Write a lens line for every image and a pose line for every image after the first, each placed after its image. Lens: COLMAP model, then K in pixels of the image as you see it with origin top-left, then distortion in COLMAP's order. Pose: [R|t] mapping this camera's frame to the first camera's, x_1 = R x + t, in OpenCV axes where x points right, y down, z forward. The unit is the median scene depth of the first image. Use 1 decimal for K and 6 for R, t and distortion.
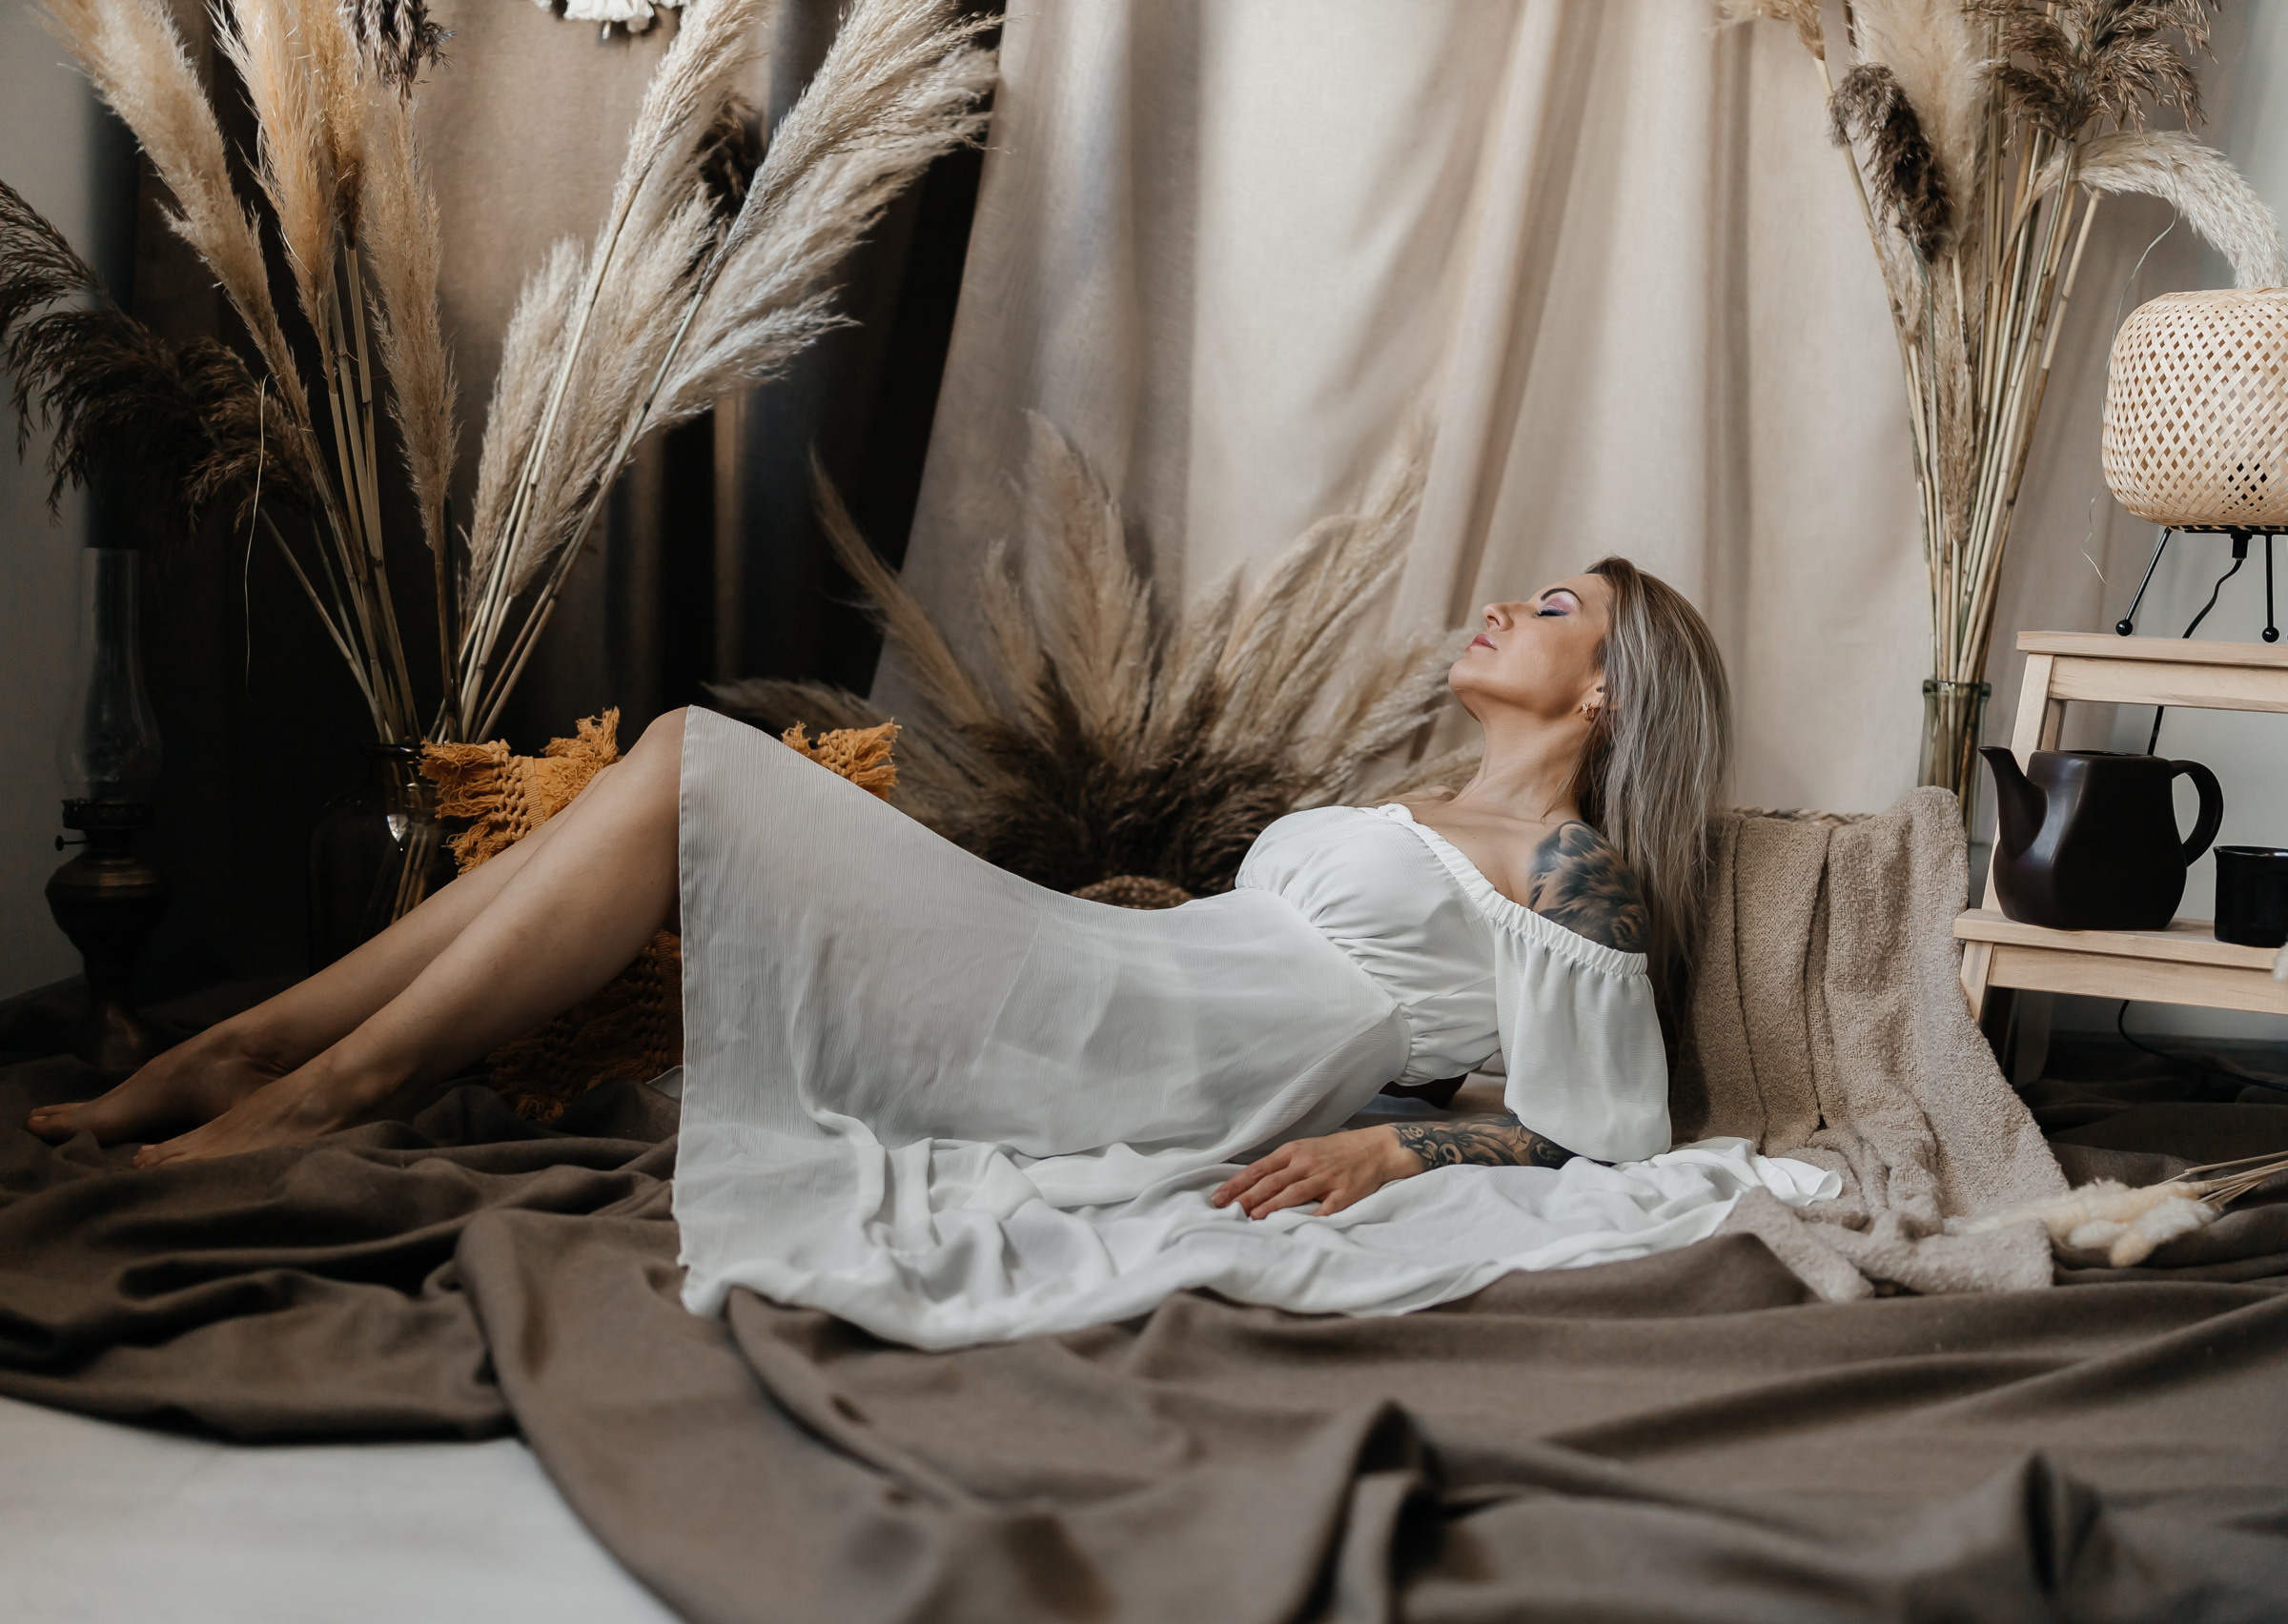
lens RADIAL K [[2290.9, 0, 1144.0], [0, 2290.9, 812.0], [0, 0, 1]] dist [-0.005874, -0.005699]
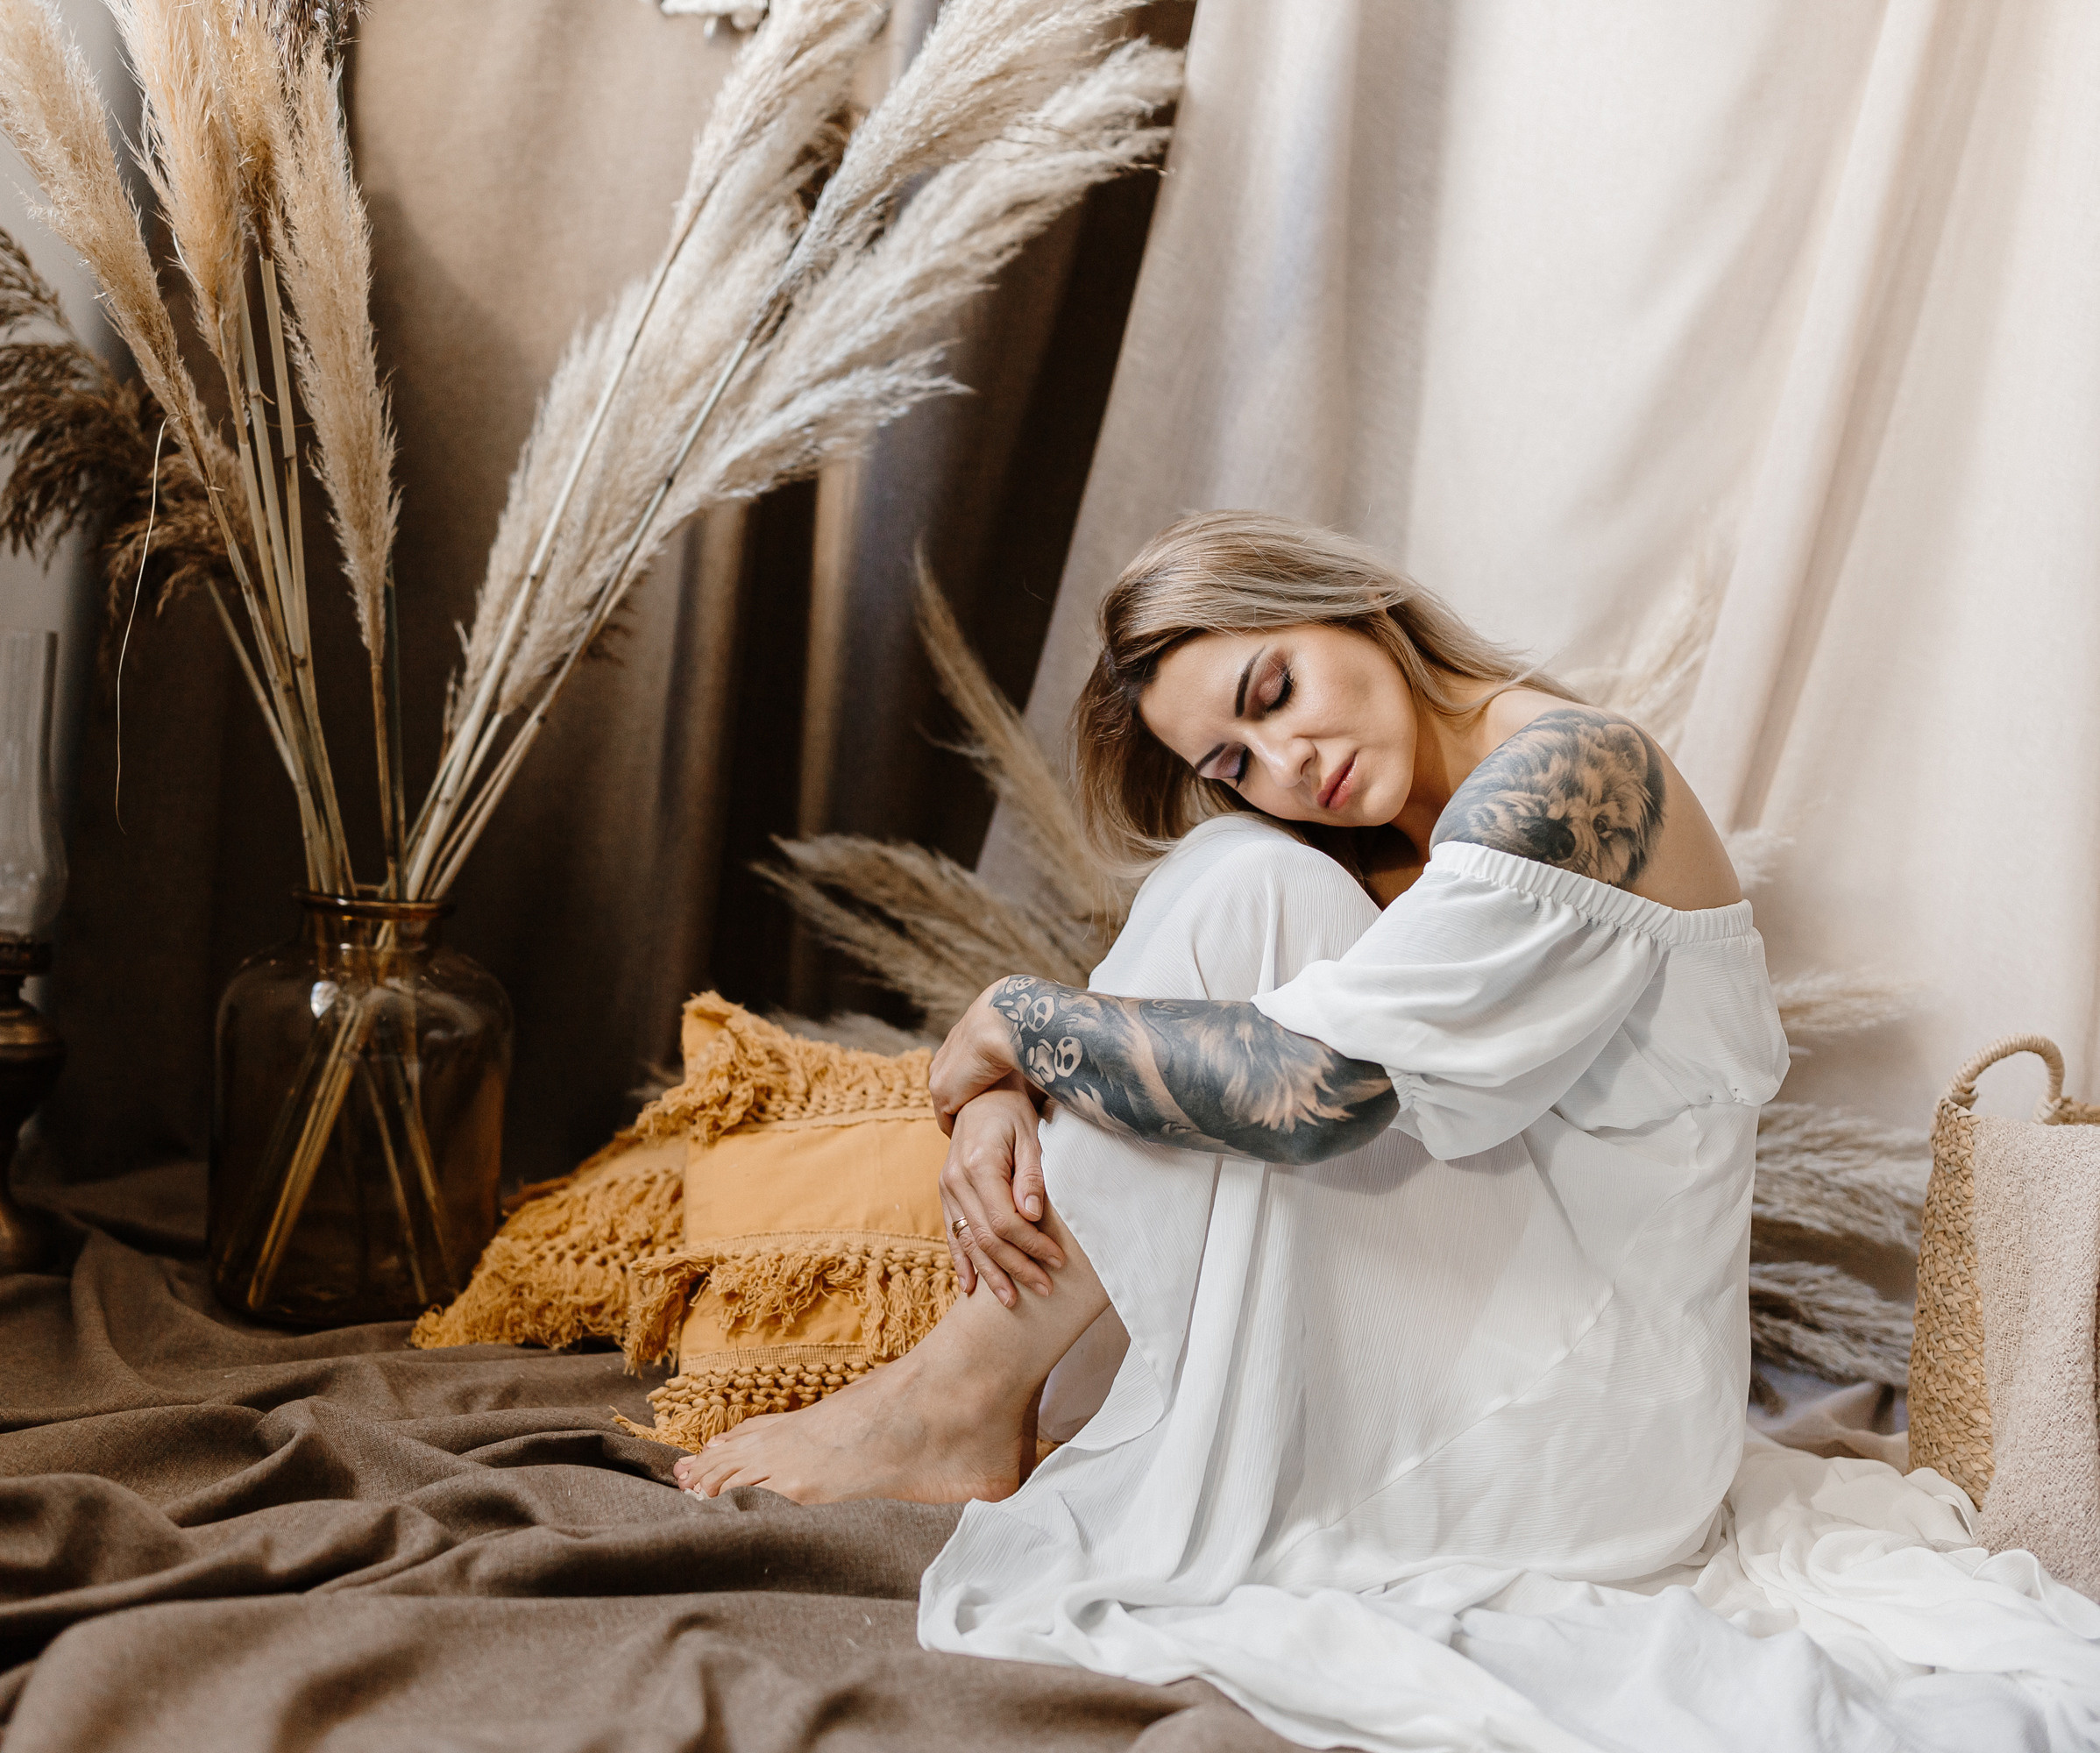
lens RADIAL K [[2498.5, 0, 1050.0], [0, 2498.5, 876.5], [0, 0, 1]] dist [-0.009667, 0.000958]
pose [[0.980850, 0.067262, -0.182781, 0.071670], [-0.074559, 0.996659, -0.033341, -0.024075], [0.179927, 0.046331, 0.982588, 0.190285]]
